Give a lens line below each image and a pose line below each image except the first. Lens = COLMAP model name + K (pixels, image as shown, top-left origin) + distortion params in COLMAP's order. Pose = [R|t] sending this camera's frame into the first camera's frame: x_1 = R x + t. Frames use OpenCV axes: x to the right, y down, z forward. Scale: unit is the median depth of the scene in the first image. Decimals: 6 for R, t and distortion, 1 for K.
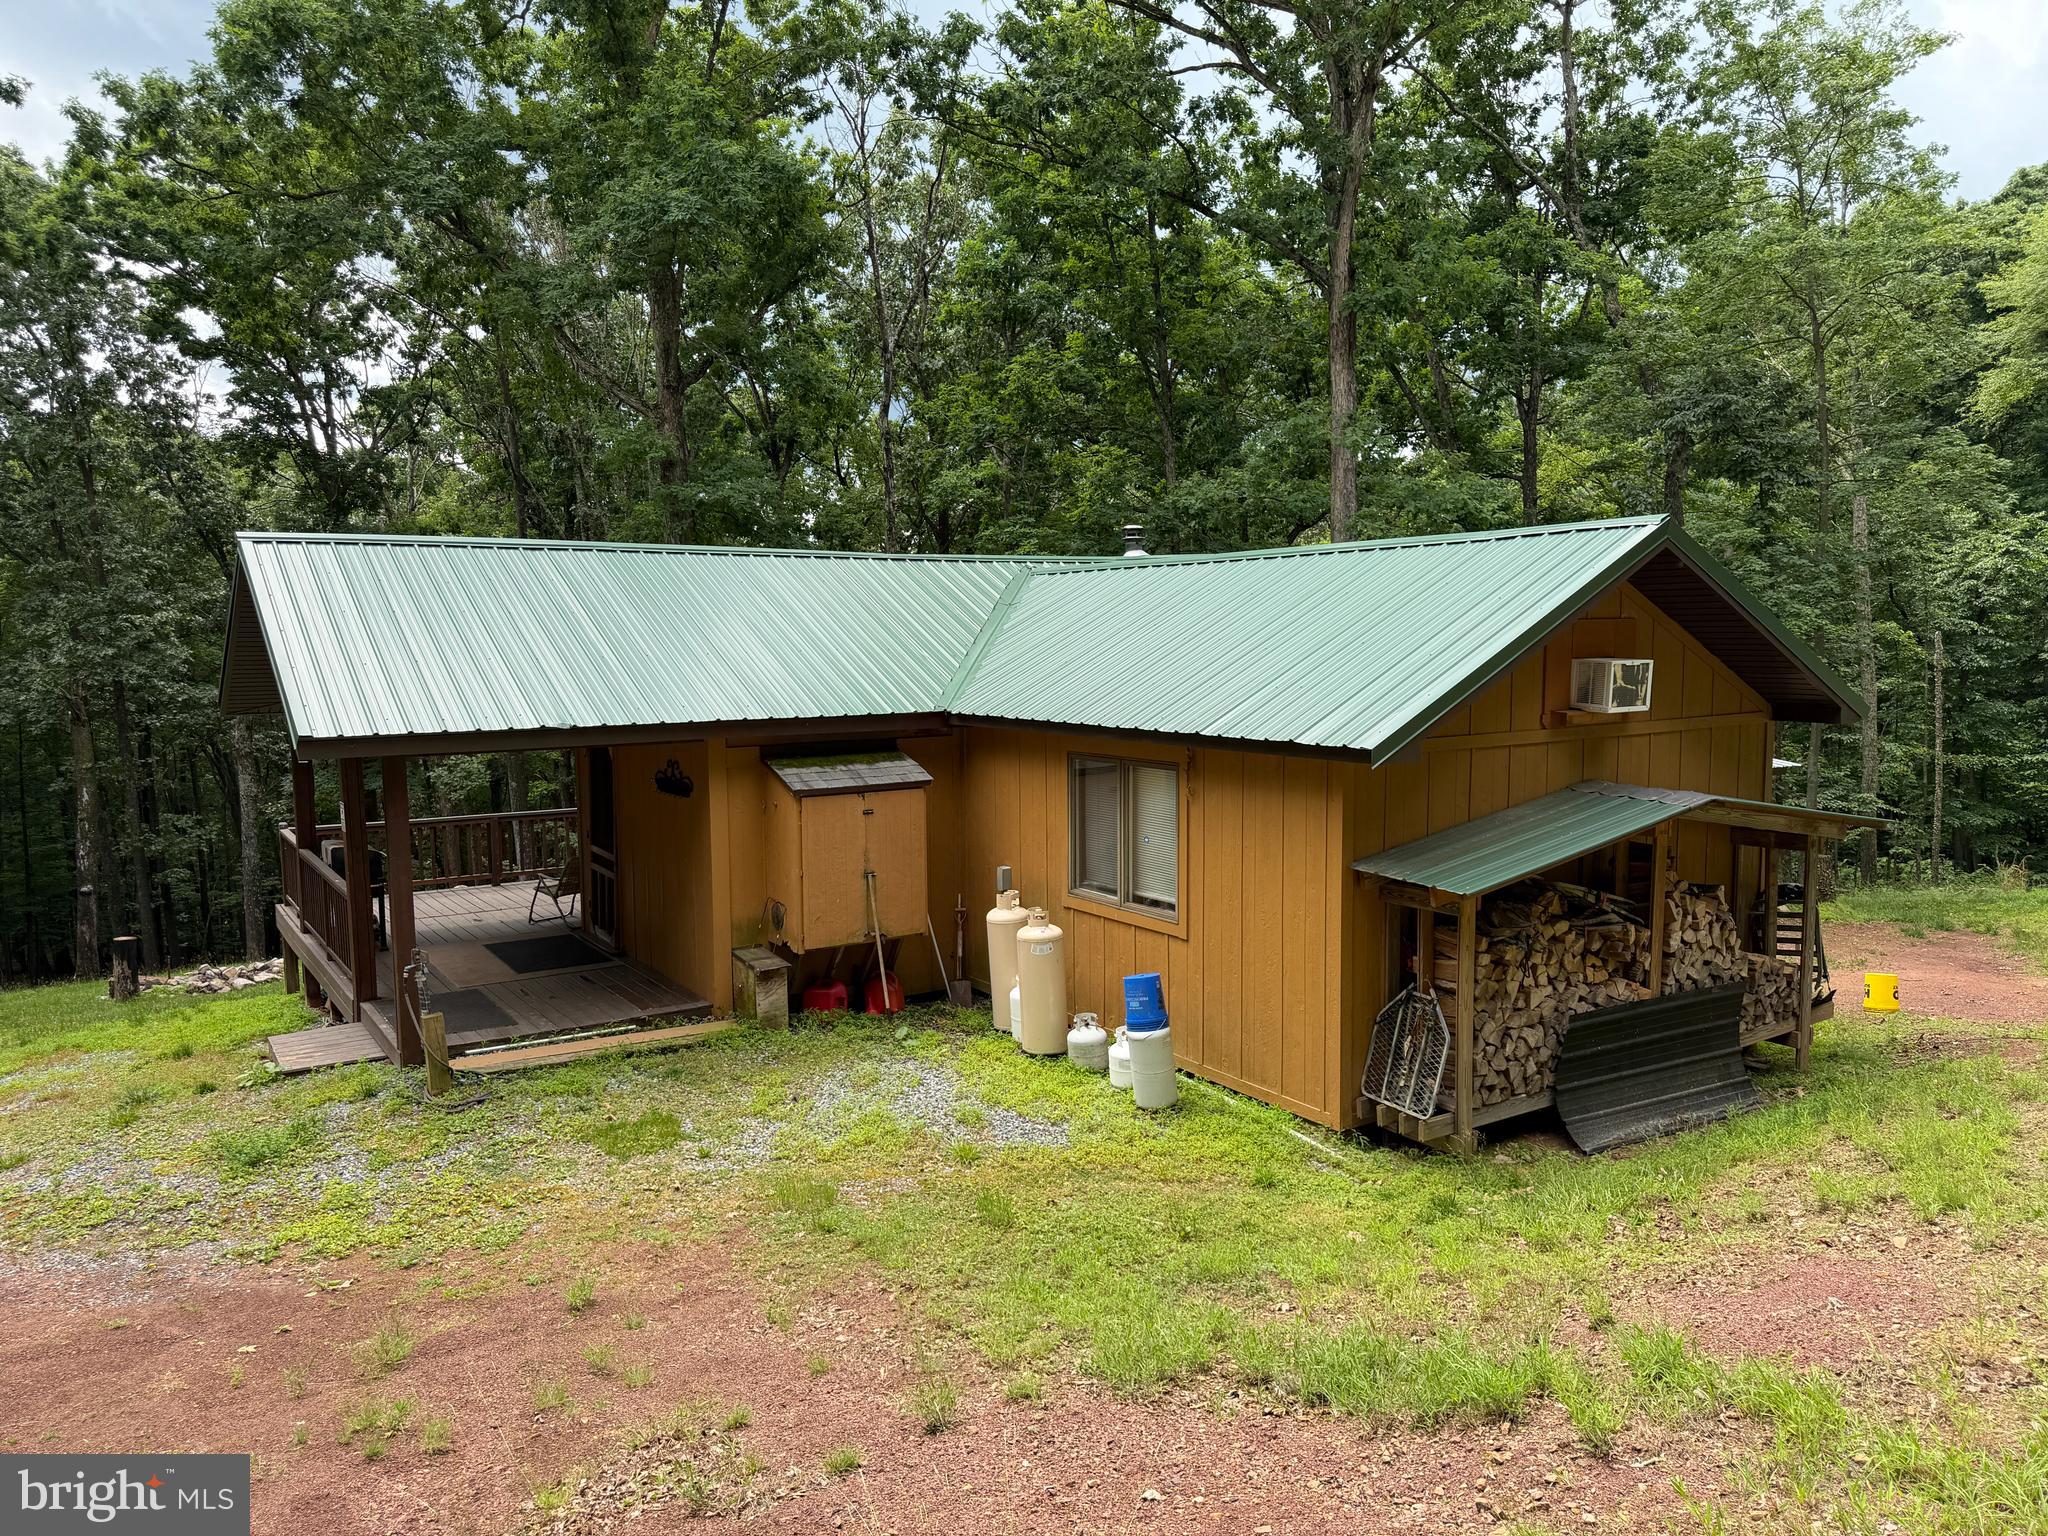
lens RADIAL K [[1454.4, 0, 1019.1], [0, 1454.4, 769.1], [0, 0, 1]] dist [0.040249, -0.001026]
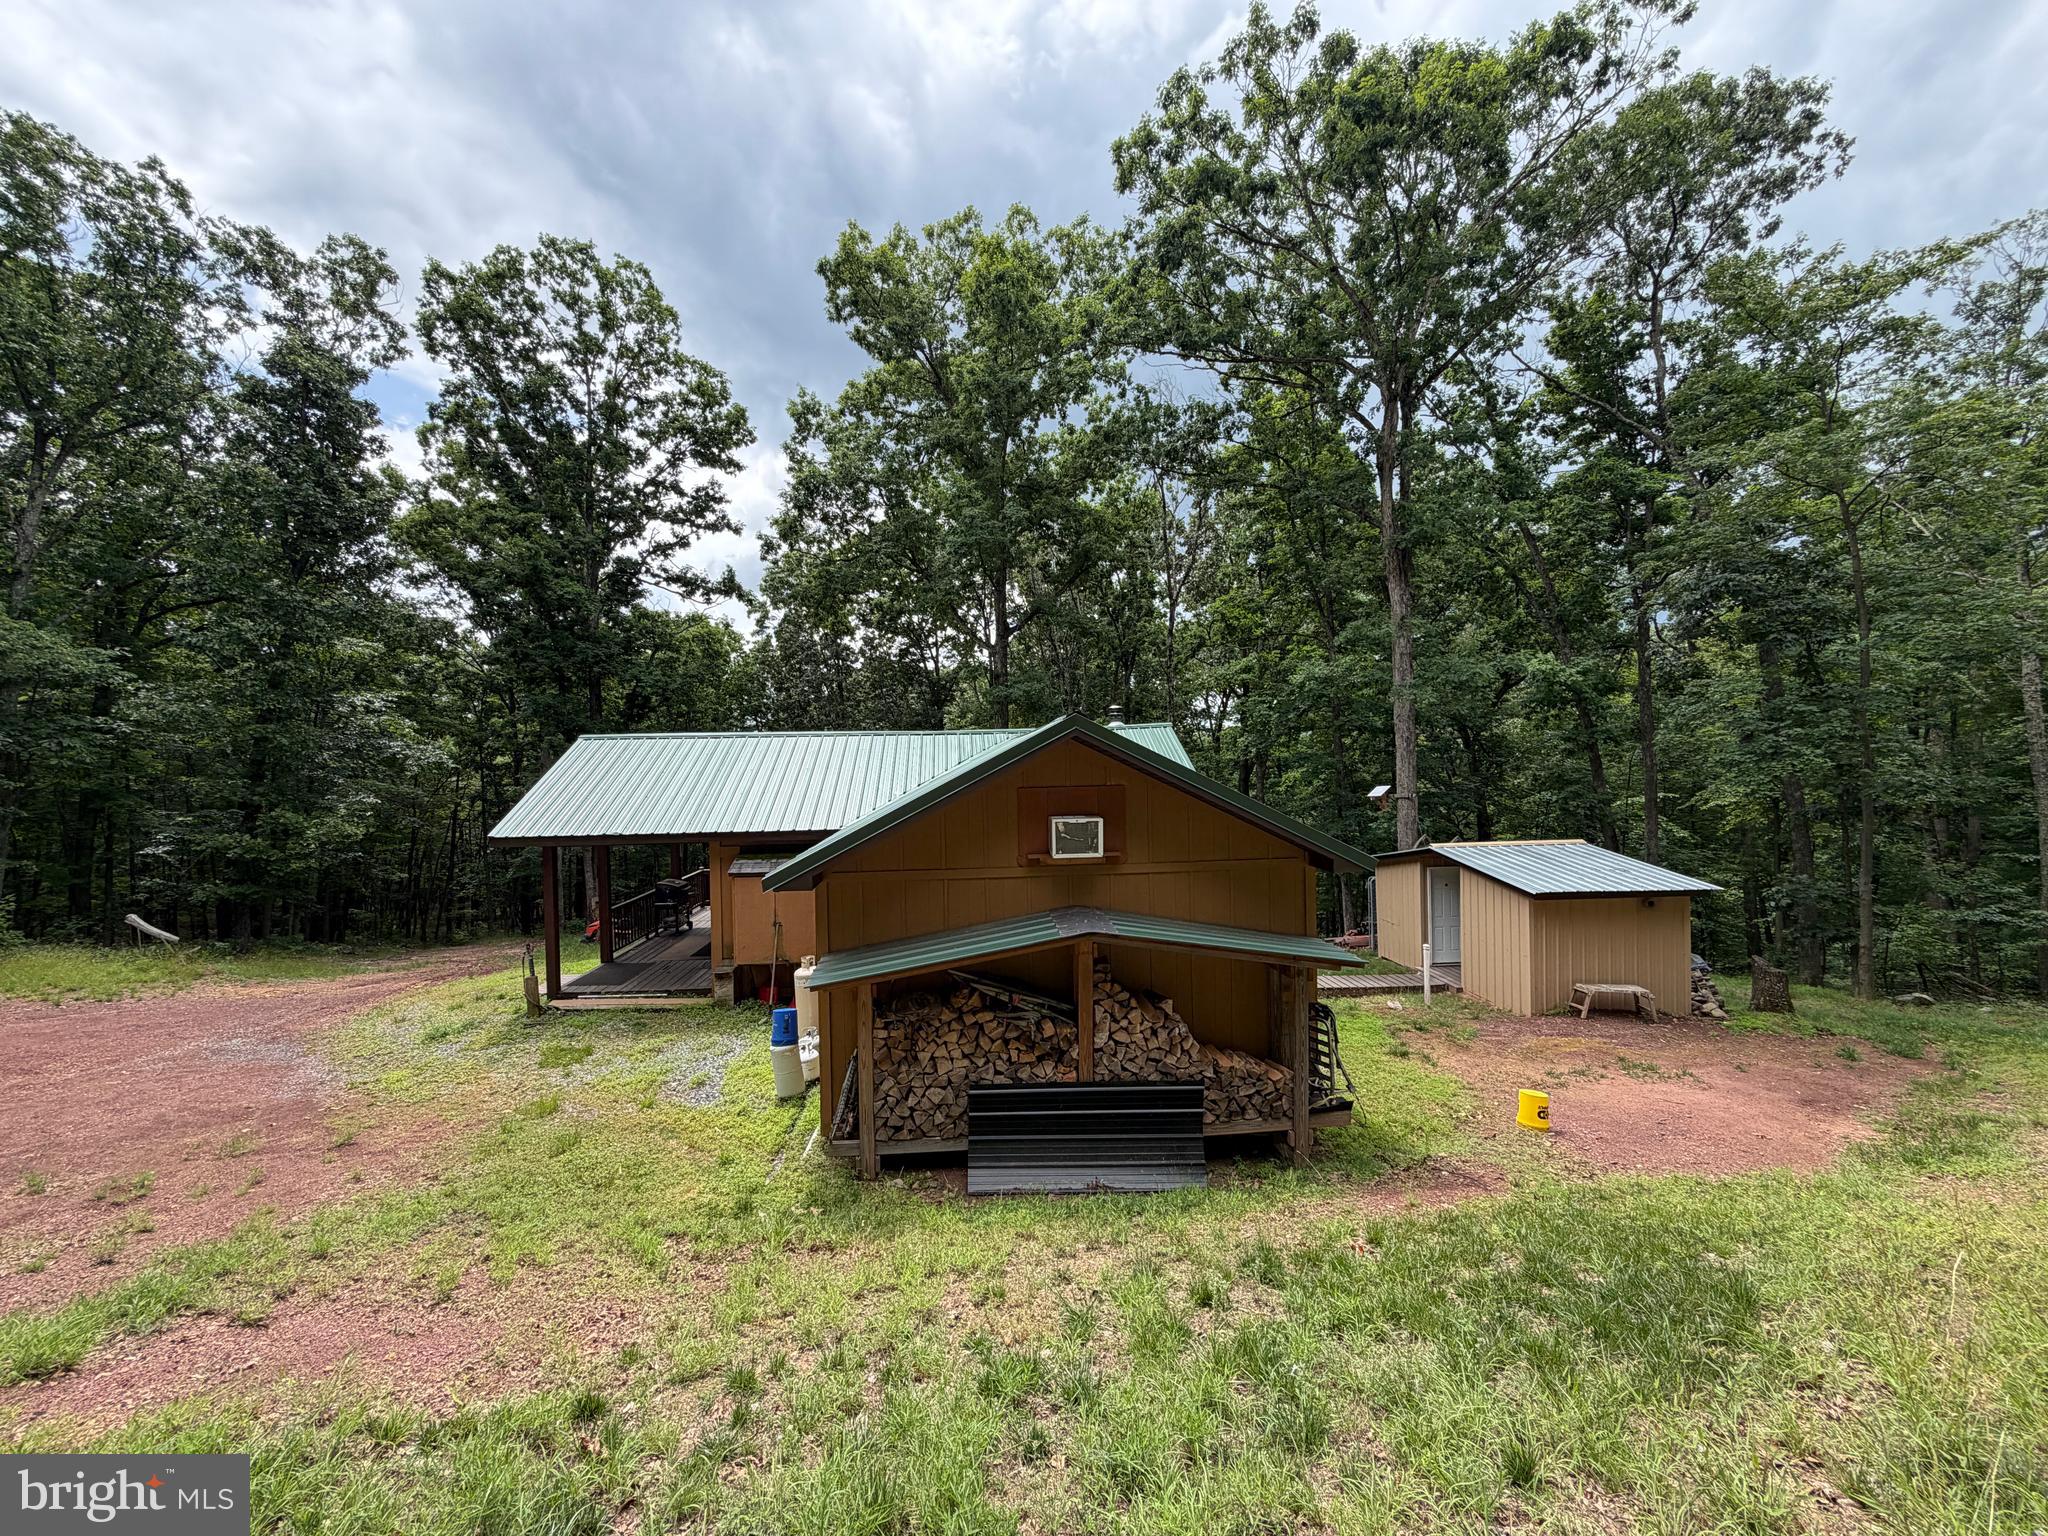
lens RADIAL K [[833.2, 0, 1022.9], [0, 833.2, 766.5], [0, 0, 1]] dist [0.003038, 0.000309]
pose [[0.868811, -0.000212, -0.495144, 0.760521], [-0.037024, 0.997173, -0.065392, -0.071089], [0.493758, 0.075146, 0.866347, 0.324386]]
